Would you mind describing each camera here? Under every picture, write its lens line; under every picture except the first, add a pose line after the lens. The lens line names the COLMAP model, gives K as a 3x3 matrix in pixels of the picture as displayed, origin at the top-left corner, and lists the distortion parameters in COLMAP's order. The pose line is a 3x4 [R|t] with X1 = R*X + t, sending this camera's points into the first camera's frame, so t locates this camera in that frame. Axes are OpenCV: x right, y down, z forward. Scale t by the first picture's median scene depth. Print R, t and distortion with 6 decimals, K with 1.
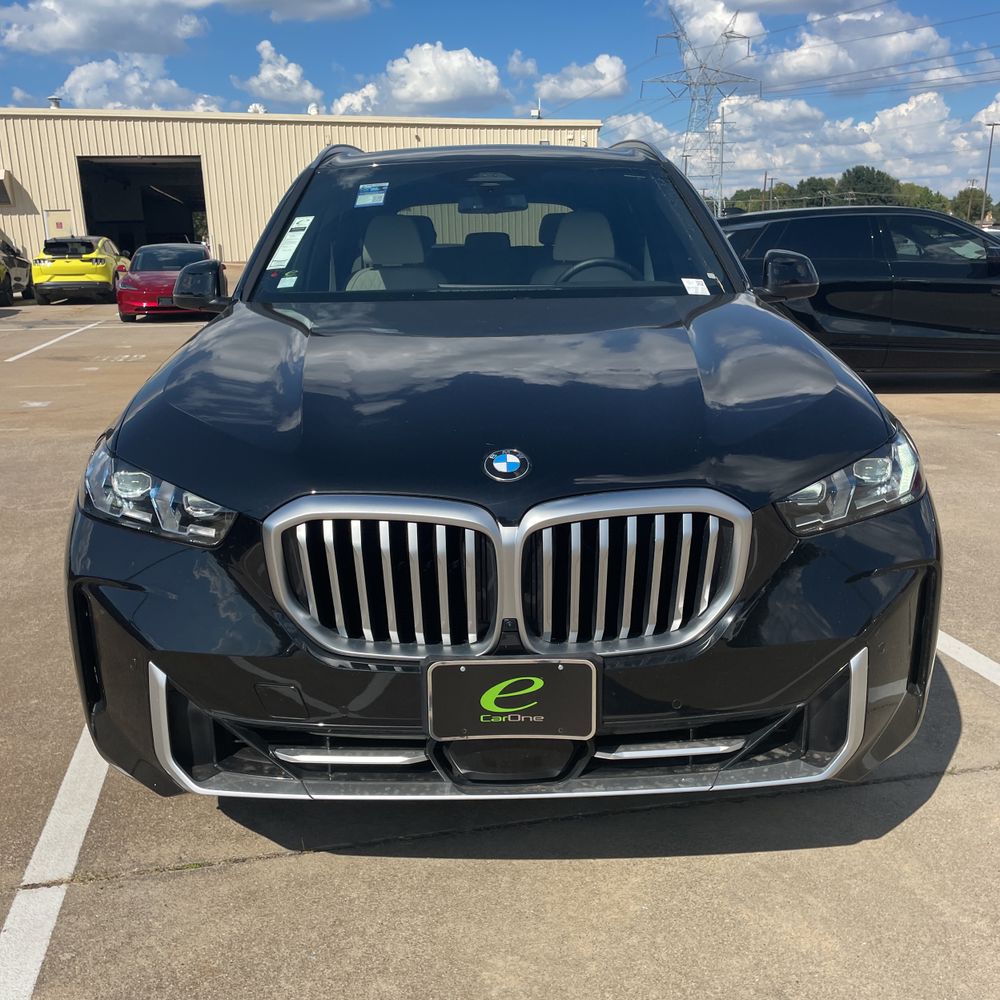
lens RADIAL K [[1005.8, 0, 493.6], [0, 1005.8, 510.7], [0, 0, 1]] dist [0.089204, -0.121436]
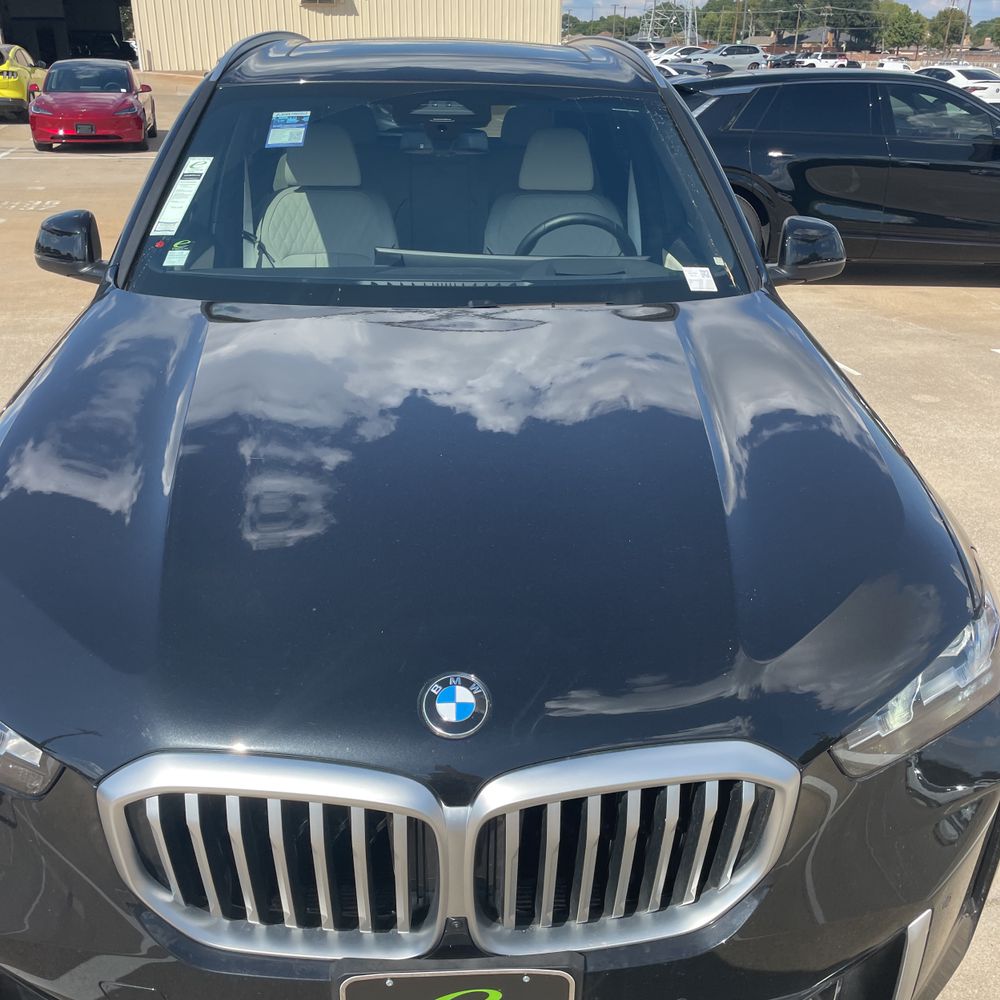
lens RADIAL K [[1011.8, 0, 494.0], [0, 1011.8, 515.3], [0, 0, 1]] dist [0.087220, -0.128436]
pose [[0.998726, 0.012524, 0.048882, 0.001923], [-0.020432, 0.986116, 0.164795, -0.154850], [-0.046140, -0.165584, 0.985116, 0.177900]]
